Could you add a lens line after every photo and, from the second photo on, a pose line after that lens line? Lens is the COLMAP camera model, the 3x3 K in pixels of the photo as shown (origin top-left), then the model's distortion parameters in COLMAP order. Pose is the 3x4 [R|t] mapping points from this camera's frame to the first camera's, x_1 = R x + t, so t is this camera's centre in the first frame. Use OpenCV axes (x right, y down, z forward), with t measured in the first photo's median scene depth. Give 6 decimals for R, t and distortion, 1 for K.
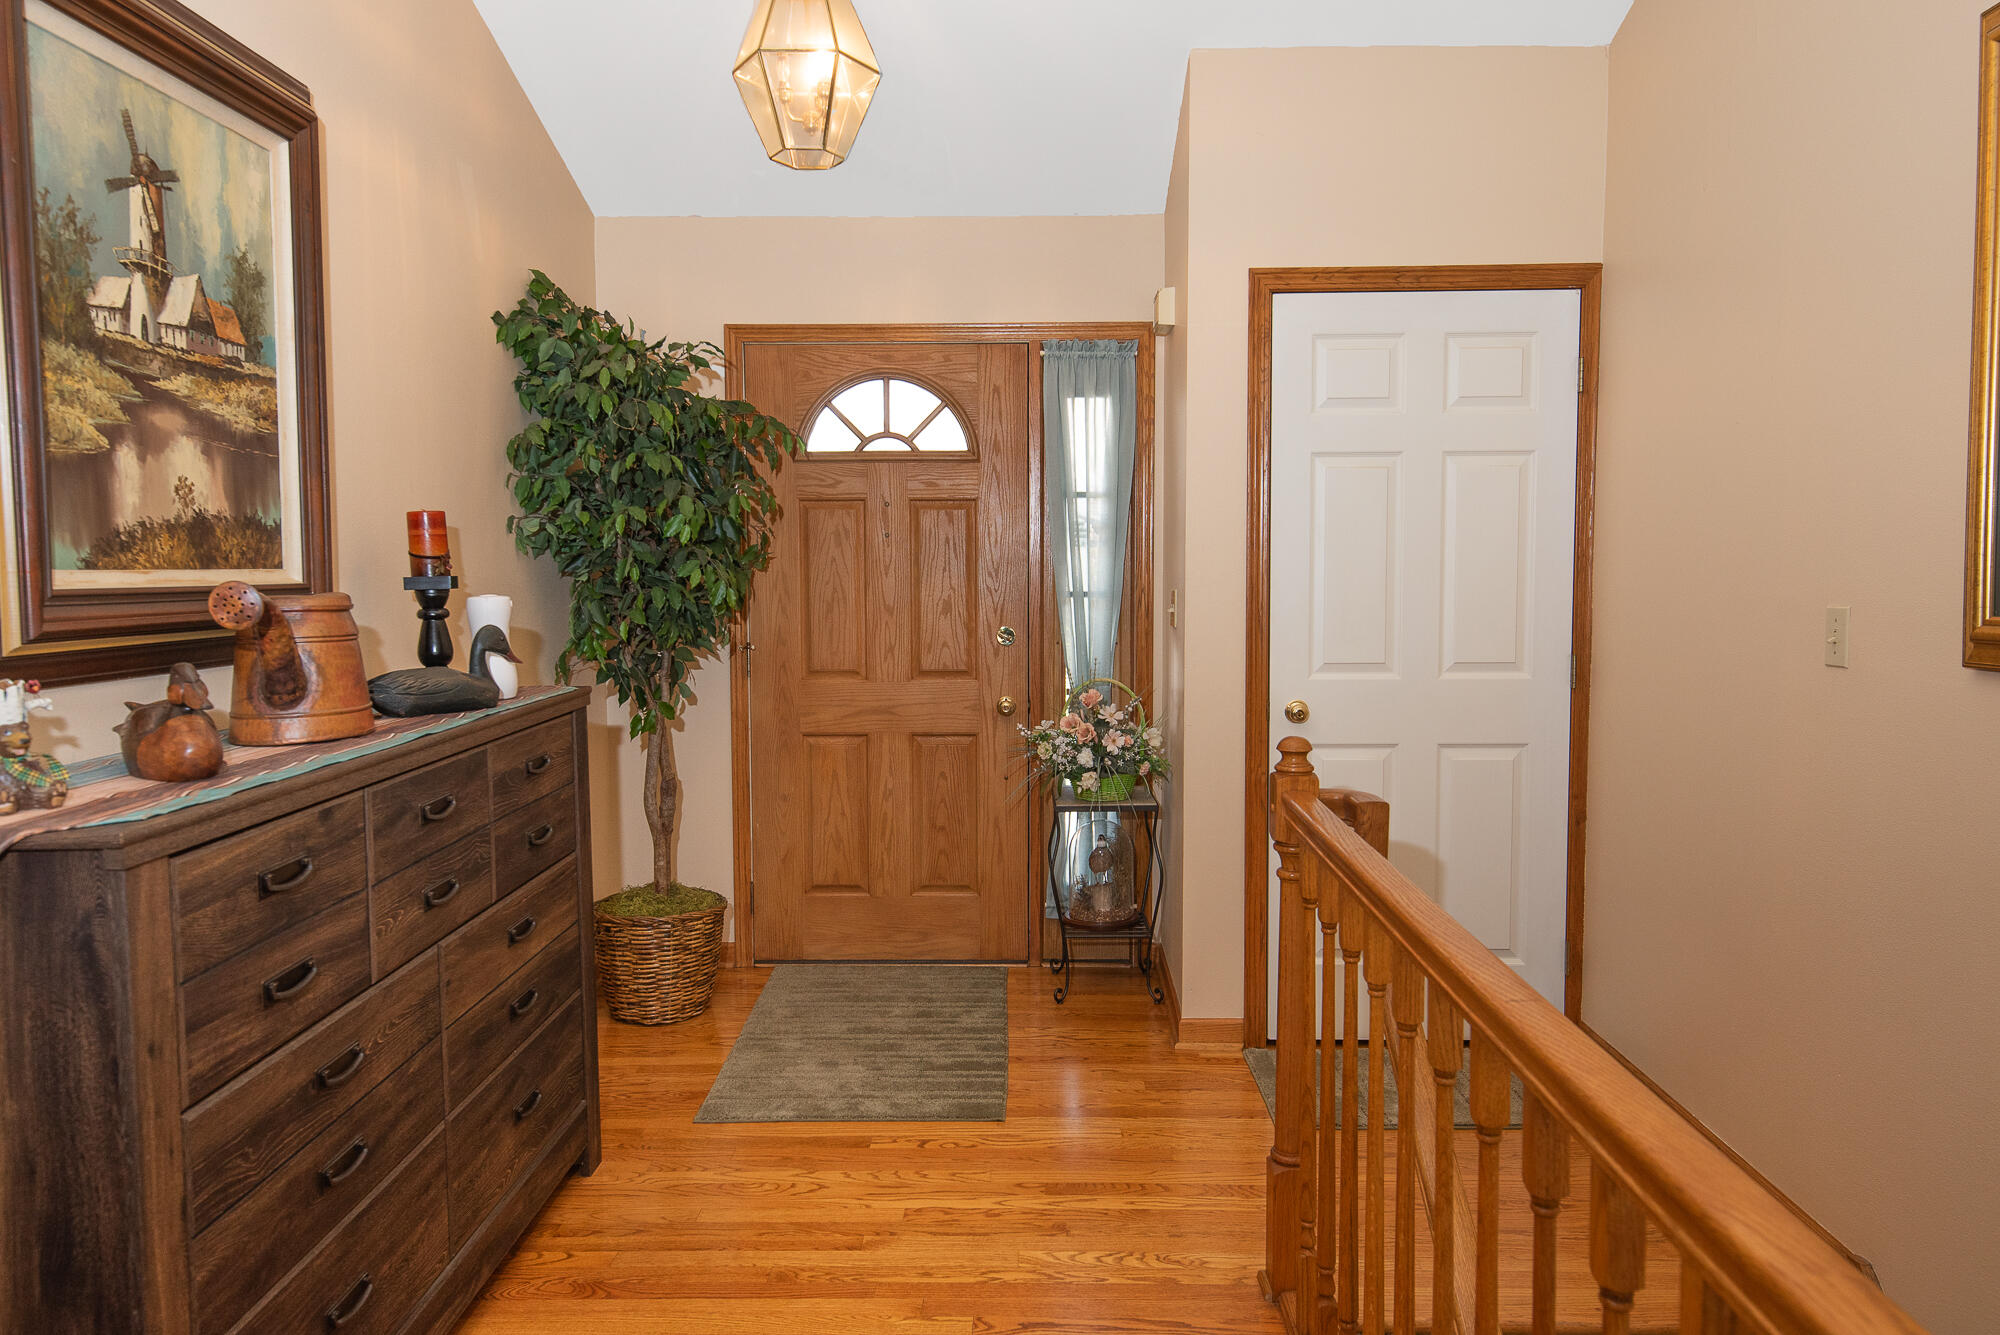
lens RADIAL K [[1358.5, 0, 1000.0], [0, 1358.5, 667.5], [0, 0, 1]] dist [0.030961, -0.000264]
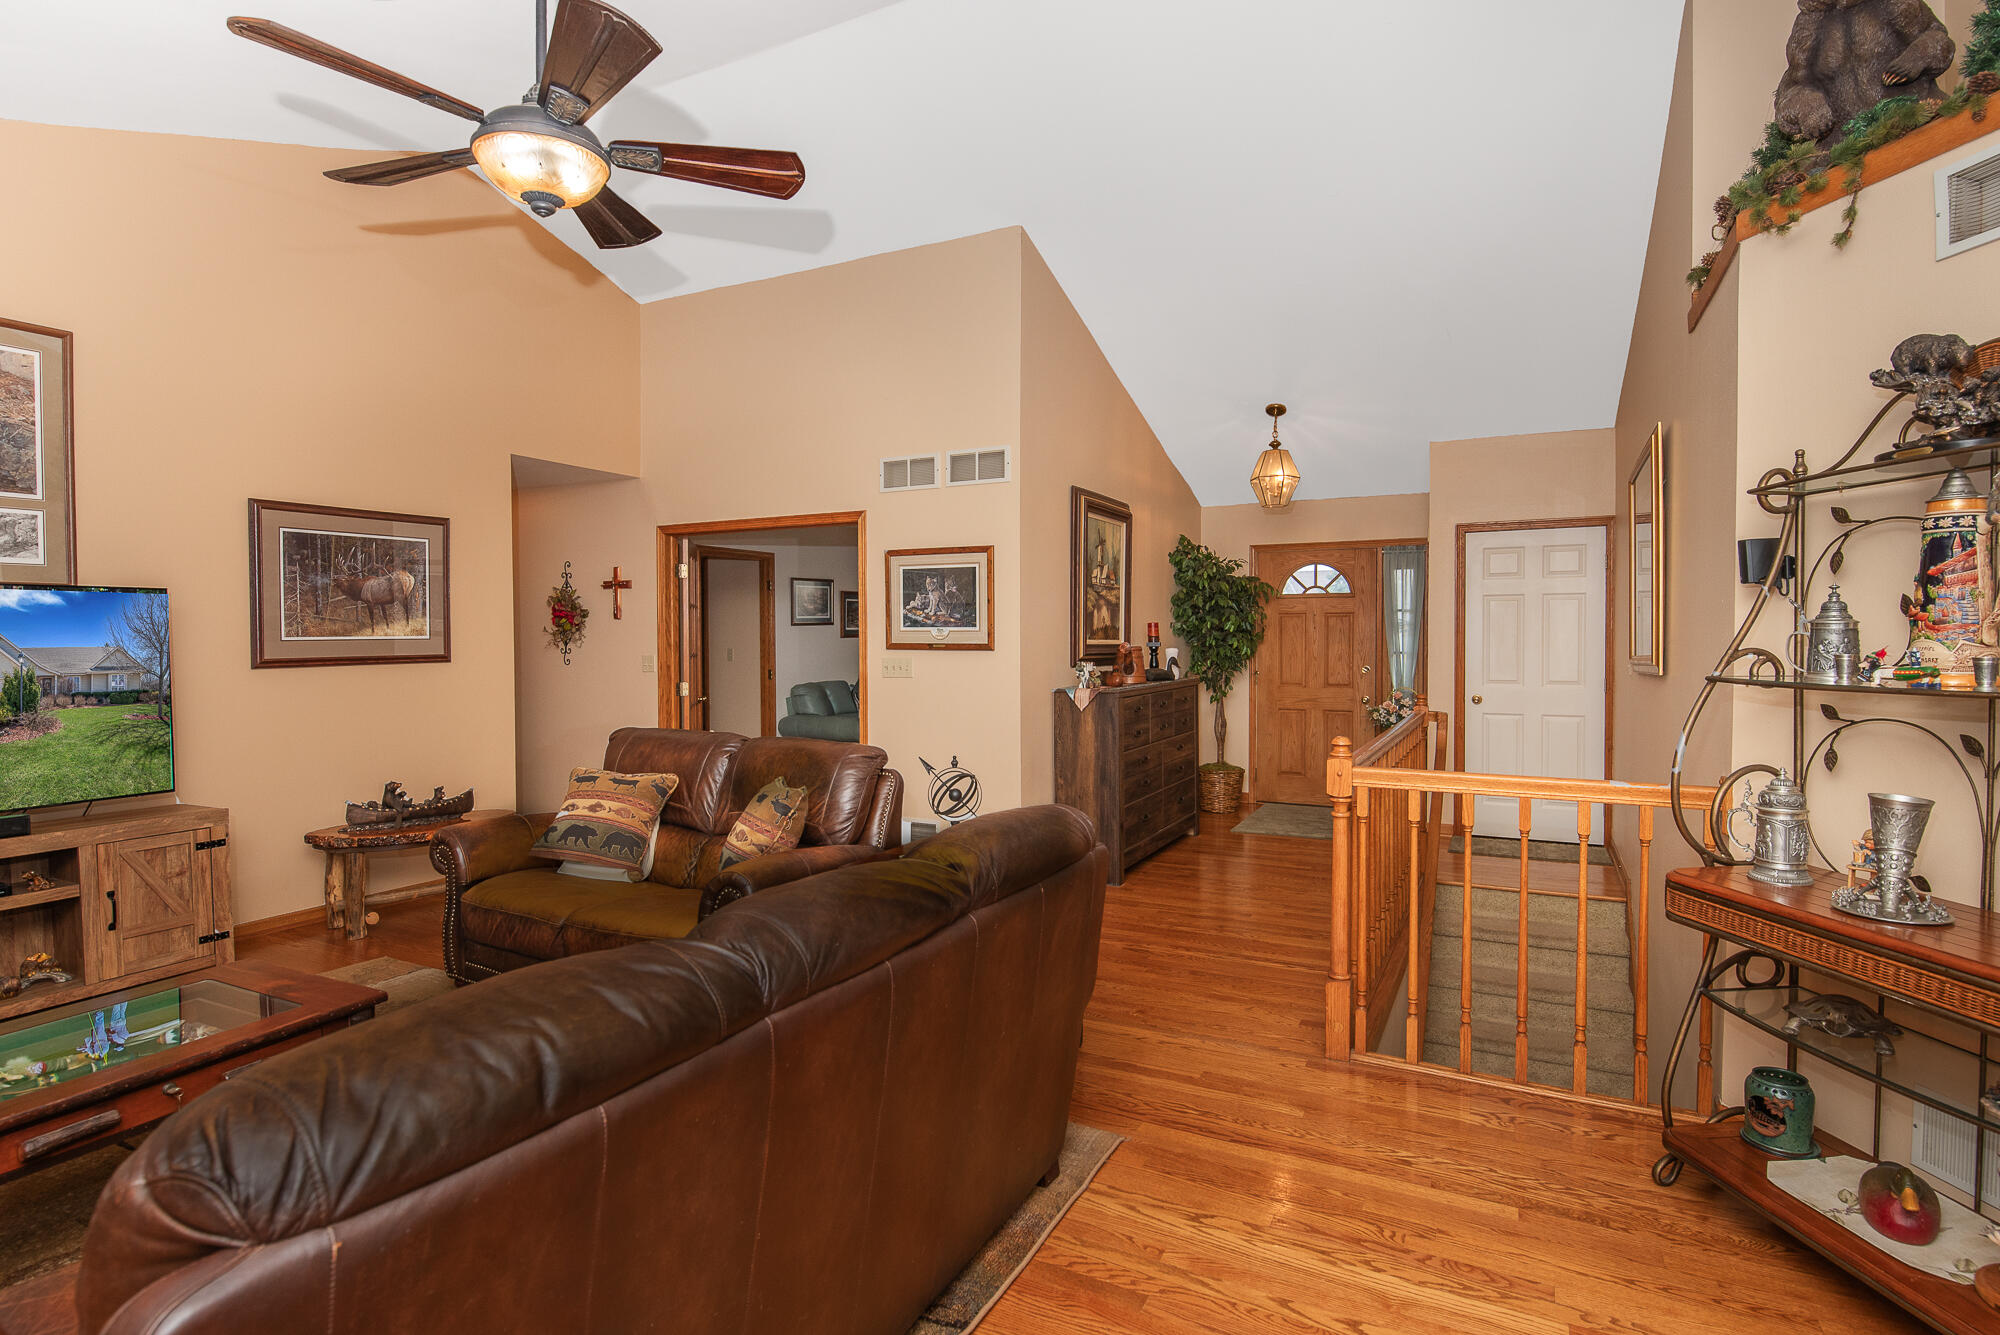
lens RADIAL K [[1021.4, 0, 1000.0], [0, 1021.4, 667.5], [0, 0, 1]] dist [-0.004682, -0.000323]
pose [[0.898785, 0.013101, -0.438194, 0.229932], [-0.035908, 0.998395, -0.043802, 0.080259], [0.436917, 0.055103, 0.897812, -0.958394]]
